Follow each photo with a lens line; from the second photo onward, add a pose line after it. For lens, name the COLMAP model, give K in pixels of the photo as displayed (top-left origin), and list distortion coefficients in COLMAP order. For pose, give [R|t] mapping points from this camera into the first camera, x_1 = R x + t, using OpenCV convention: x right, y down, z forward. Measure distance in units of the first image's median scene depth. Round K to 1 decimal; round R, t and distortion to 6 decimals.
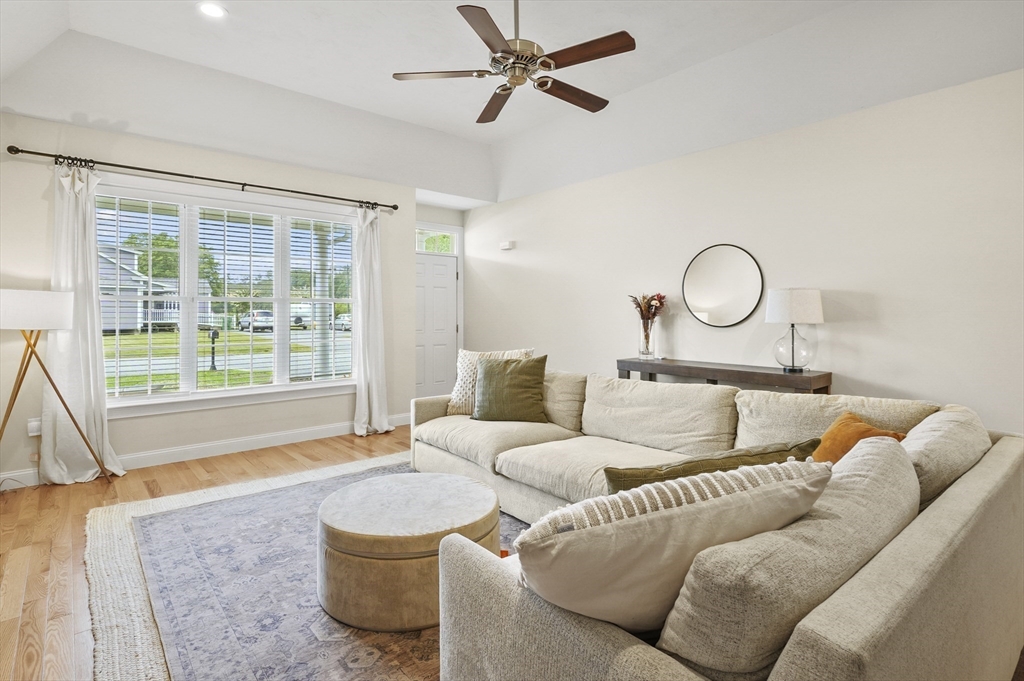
lens RADIAL K [[507.2, 0, 500.1], [0, 507.2, 320.7], [0, 0, 1]] dist [0.000443, -0.000032]
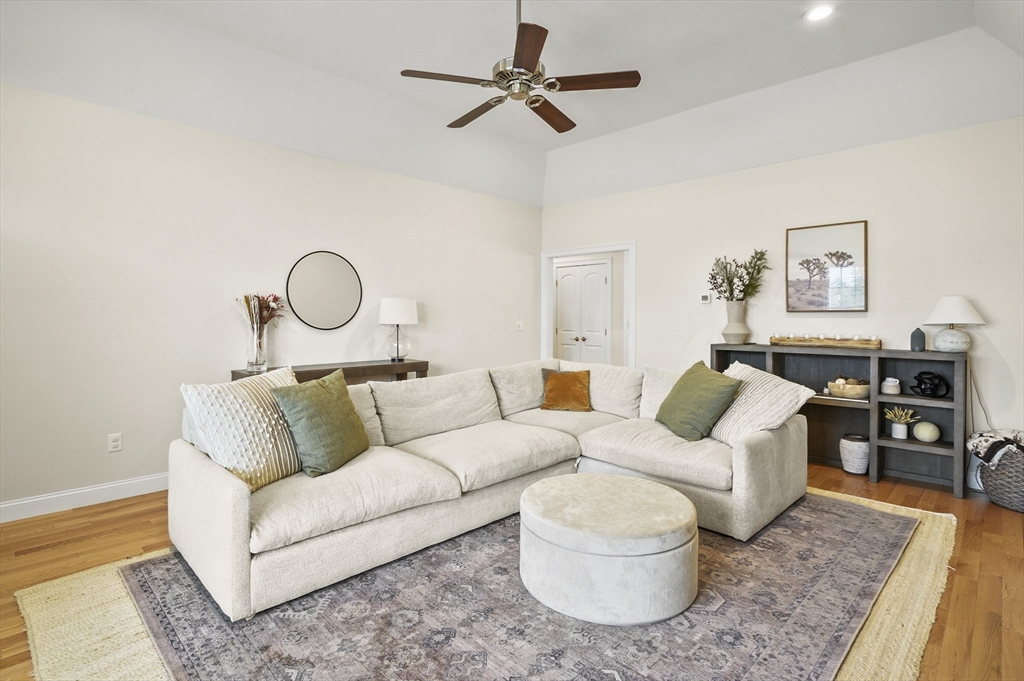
lens RADIAL K [[502.7, 0, 508.7], [0, 502.7, 330.7], [0, 0, 1]] dist [0.000424, -0.000086]
pose [[-0.081437, -0.031280, 0.996187, -1.392927], [0.012976, 0.999389, 0.032441, -0.031835], [-0.996594, 0.015569, -0.080982, 1.521236]]
